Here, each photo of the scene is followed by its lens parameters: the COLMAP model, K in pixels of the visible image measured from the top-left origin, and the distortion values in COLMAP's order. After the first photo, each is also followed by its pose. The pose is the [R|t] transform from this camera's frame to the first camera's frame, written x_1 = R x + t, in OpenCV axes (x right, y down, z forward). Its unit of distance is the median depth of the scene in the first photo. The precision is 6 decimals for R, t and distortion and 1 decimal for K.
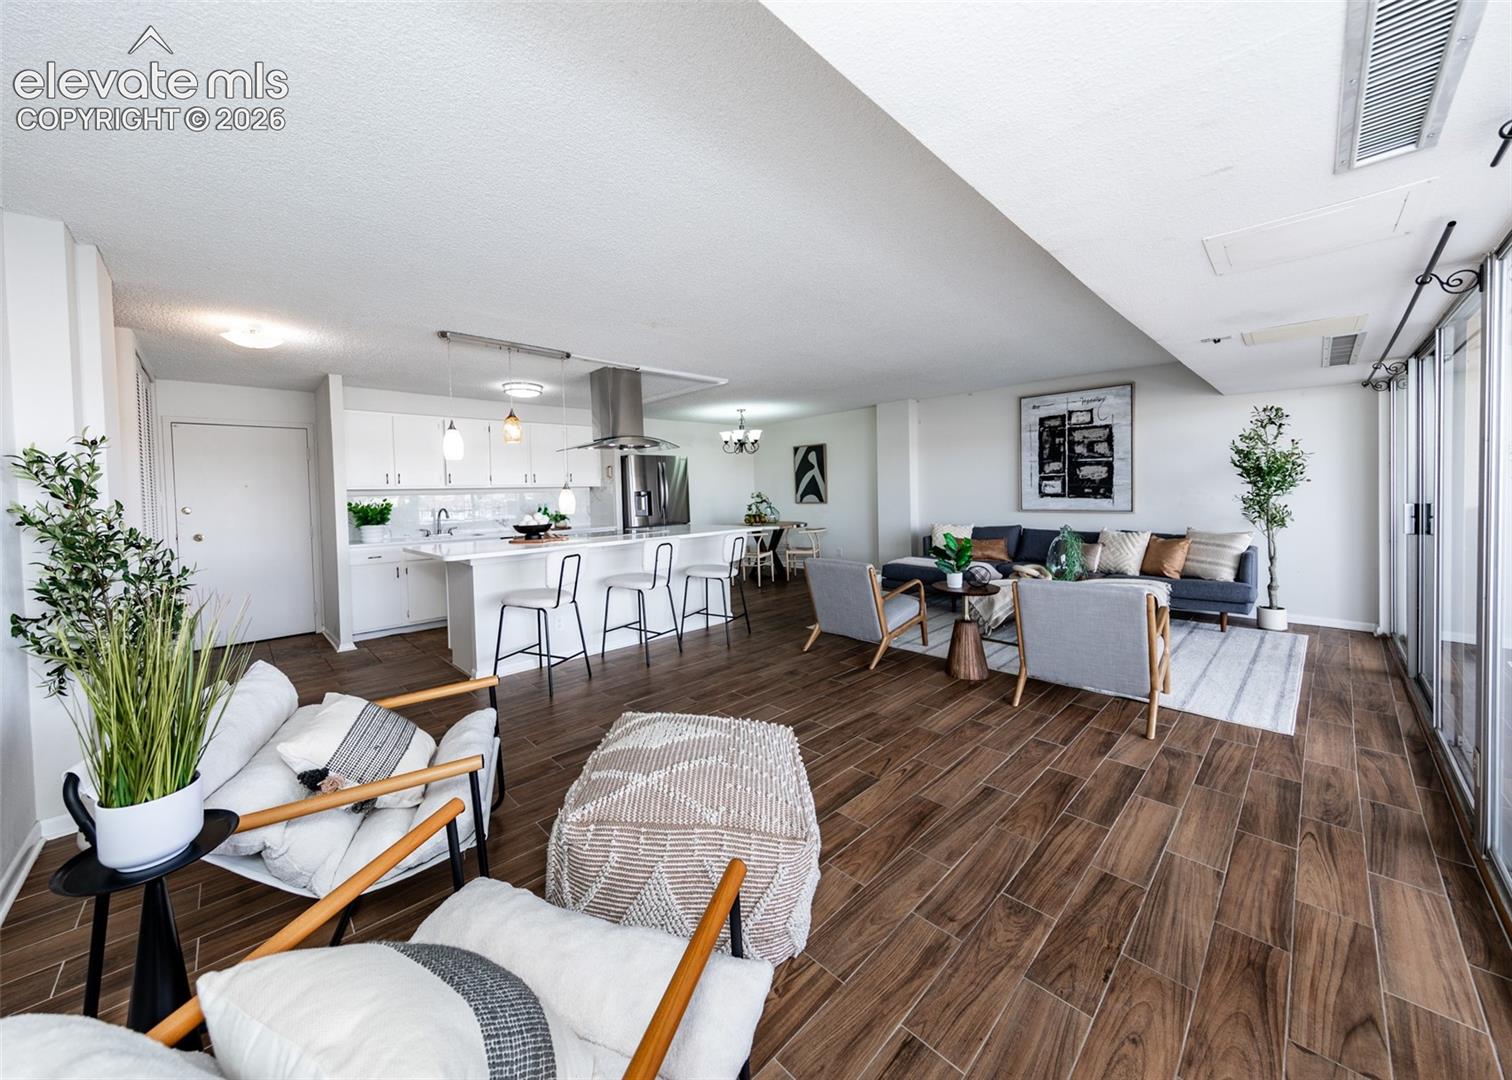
lens RADIAL K [[548.1, 0, 715.4], [0, 548.1, 503.6], [0, 0, 1]] dist [0.003315, -0.000622]
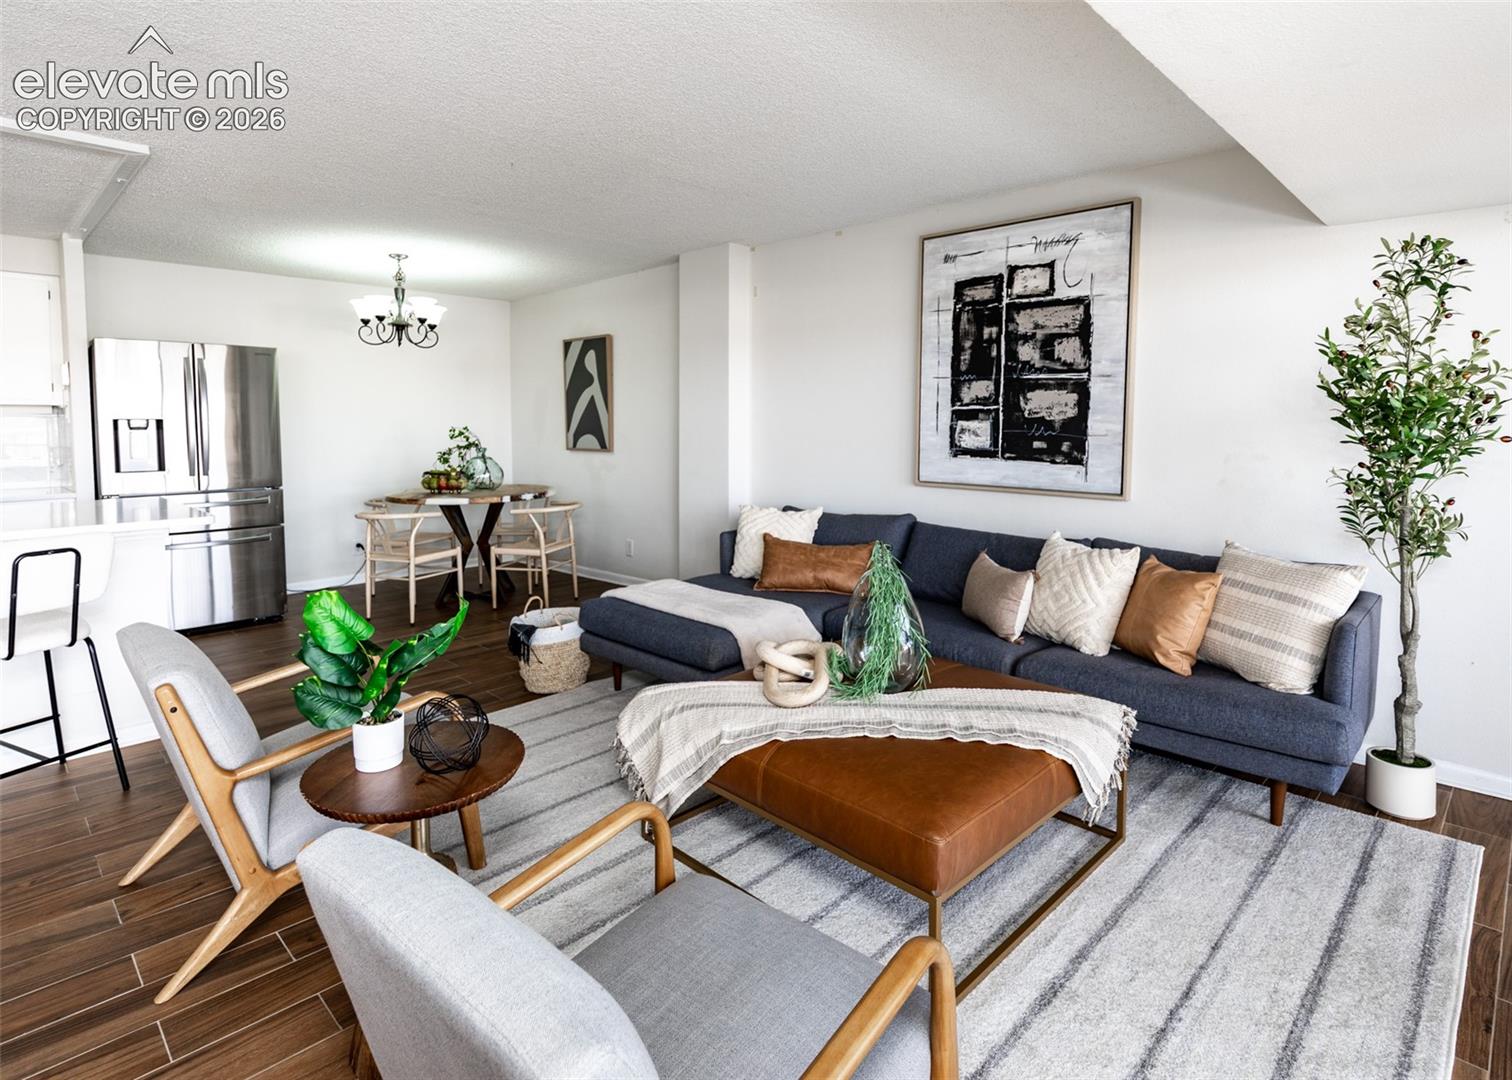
lens RADIAL K [[814.6, 0, 705.9], [0, 814.6, 463.6], [0, 0, 1]] dist [0.013642, -0.004860]
pose [[0.998864, 0.023824, 0.041257, 0.375995], [-0.025086, 0.999225, 0.030343, -0.021693], [-0.040502, -0.031344, 0.998688, 0.340266]]
